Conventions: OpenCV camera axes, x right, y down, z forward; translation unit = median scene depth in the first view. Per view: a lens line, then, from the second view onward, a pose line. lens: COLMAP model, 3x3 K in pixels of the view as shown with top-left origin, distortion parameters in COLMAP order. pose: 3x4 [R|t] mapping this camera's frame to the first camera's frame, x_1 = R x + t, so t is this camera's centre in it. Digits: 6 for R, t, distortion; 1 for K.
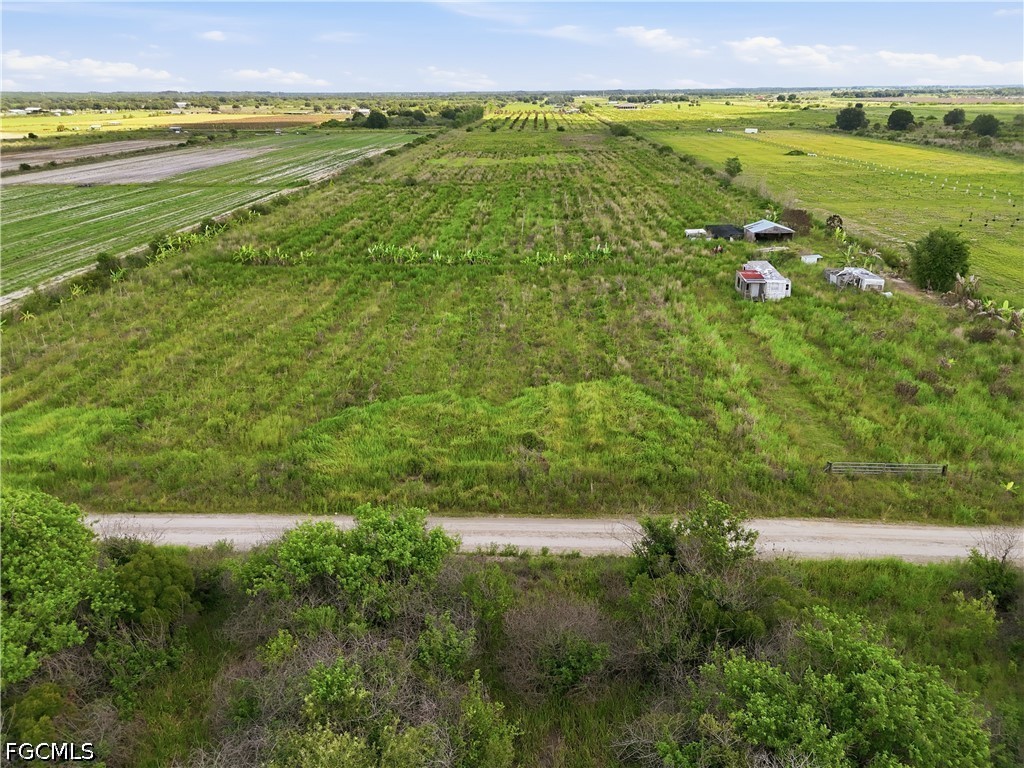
lens RADIAL K [[754.1, 0, 512.0], [0, 754.1, 384.0], [0, 0, 1]] dist [0.072799, -0.070045]
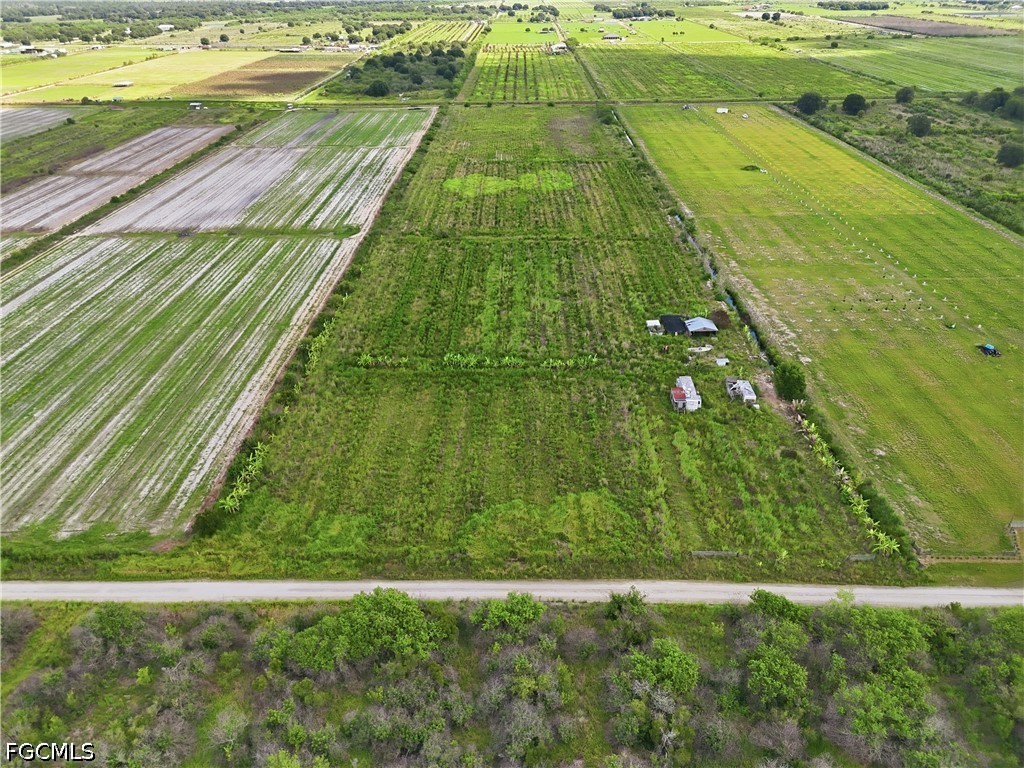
lens RADIAL K [[754.1, 0, 512.0], [0, 754.1, 384.0], [0, 0, 1]] dist [0.072799, -0.070045]
pose [[0.999700, -0.011498, 0.021625, -0.085872], [0.008598, 0.991512, 0.129728, -0.341934], [-0.022934, -0.129503, 0.991314, -0.593682]]
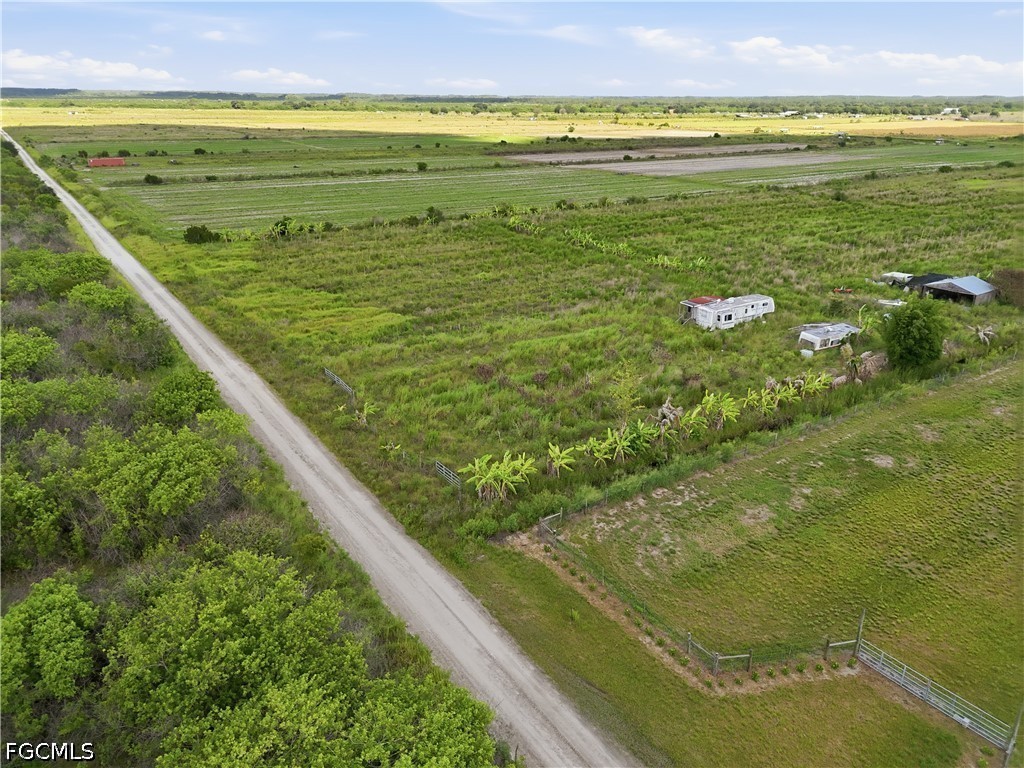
lens RADIAL K [[754.1, 0, 512.0], [0, 754.1, 384.0], [0, 0, 1]] dist [0.072799, -0.070045]
pose [[0.585213, 0.300195, -0.753265, 0.840407], [-0.303211, 0.942572, 0.140073, -0.089052], [0.752056, 0.146426, 0.642628, 0.152326]]
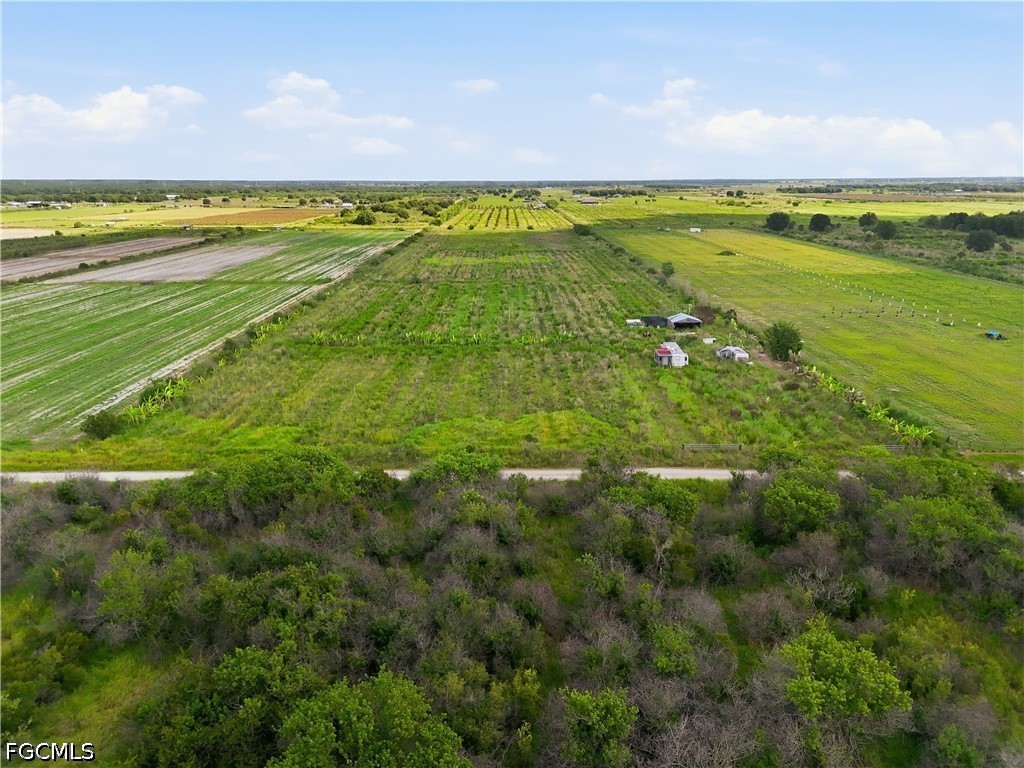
lens RADIAL K [[754.1, 0, 512.0], [0, 754.1, 384.0], [0, 0, 1]] dist [0.072799, -0.070045]
pose [[0.999158, -0.005300, 0.040678, -0.048250], [0.009506, 0.994539, -0.103929, 0.069678], [-0.039906, 0.104228, 0.993752, -0.443586]]
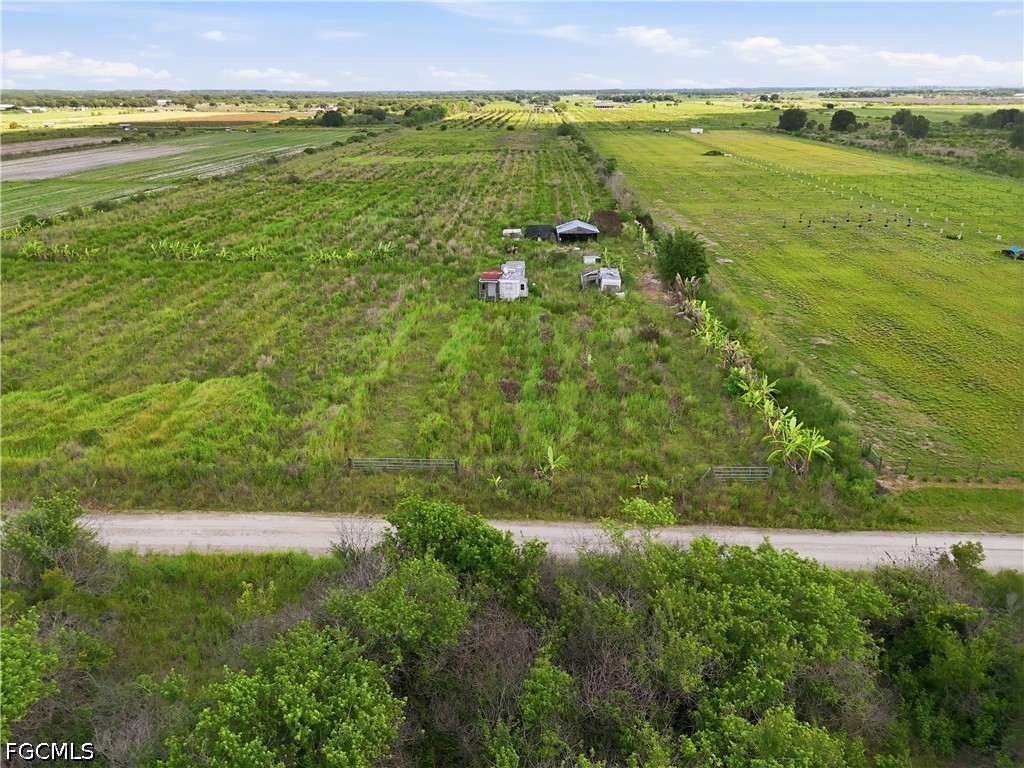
lens RADIAL K [[754.1, 0, 512.0], [0, 754.1, 384.0], [0, 0, 1]] dist [0.072799, -0.070045]
pose [[0.999991, 0.003944, -0.001845, 0.301833], [-0.003942, 0.999991, 0.001219, 0.000972], [0.001850, -0.001212, 0.999998, -0.005609]]
